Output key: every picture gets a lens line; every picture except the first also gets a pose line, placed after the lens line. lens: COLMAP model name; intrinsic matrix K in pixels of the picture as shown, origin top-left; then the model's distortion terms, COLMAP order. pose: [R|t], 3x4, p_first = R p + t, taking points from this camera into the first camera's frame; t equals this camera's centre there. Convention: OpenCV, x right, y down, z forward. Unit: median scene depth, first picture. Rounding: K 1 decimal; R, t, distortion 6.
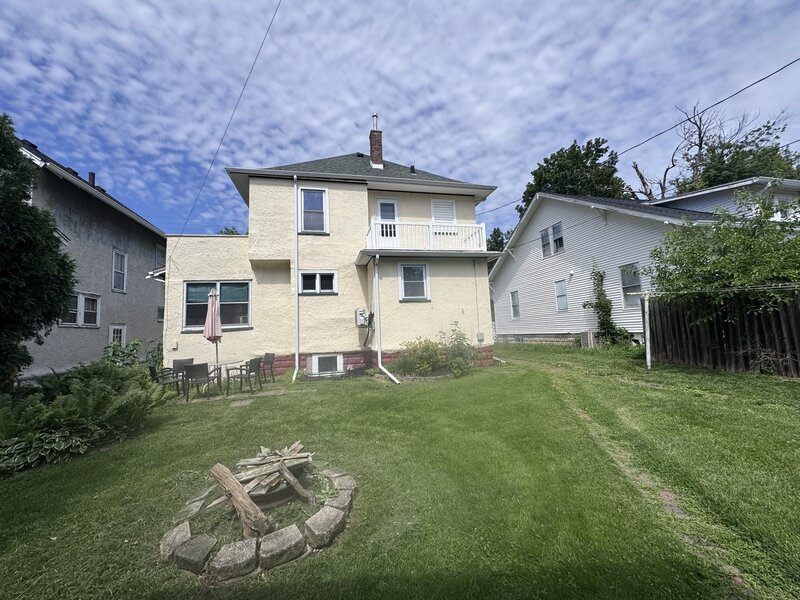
lens RADIAL K [[318.4, 0, 401.0], [0, 318.4, 299.1], [0, 0, 1]] dist [-0.006094, 0.000698]
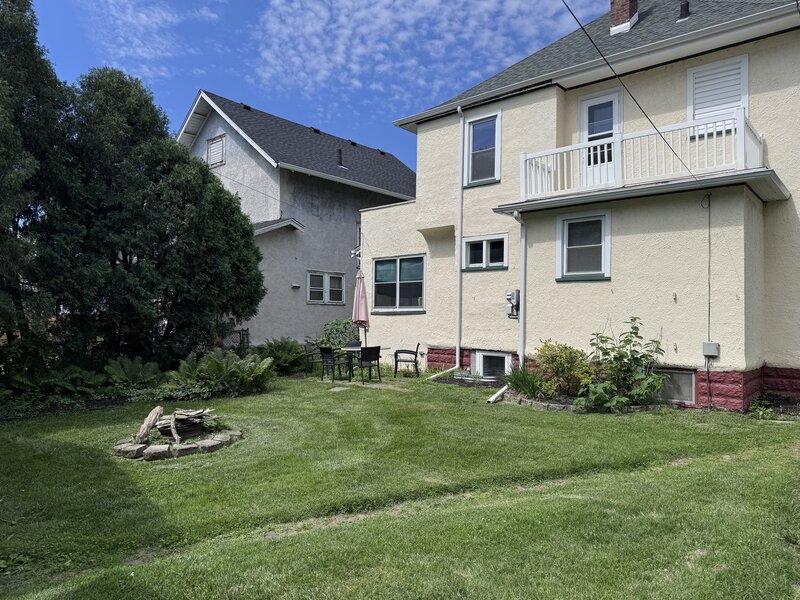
lens RADIAL K [[546.1, 0, 404.5], [0, 546.1, 312.0], [0, 0, 1]] dist [0.061461, -0.093742]
pose [[0.588589, 0.044479, -0.807208, 0.654427], [0.046180, 0.995005, 0.088500, -0.038303], [0.807112, -0.089367, 0.583595, 0.121627]]
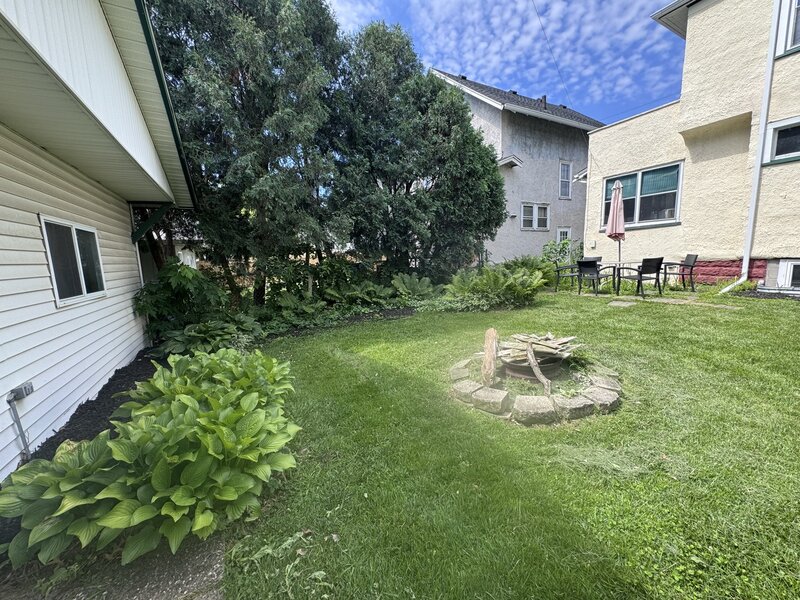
lens RADIAL K [[318.4, 0, 401.0], [0, 318.4, 299.1], [0, 0, 1]] dist [-0.006094, 0.000698]
pose [[0.266760, 0.165994, -0.949360, 0.132666], [0.116084, 0.972350, 0.202632, 0.033669], [0.956746, -0.164259, 0.240115, 0.107873]]
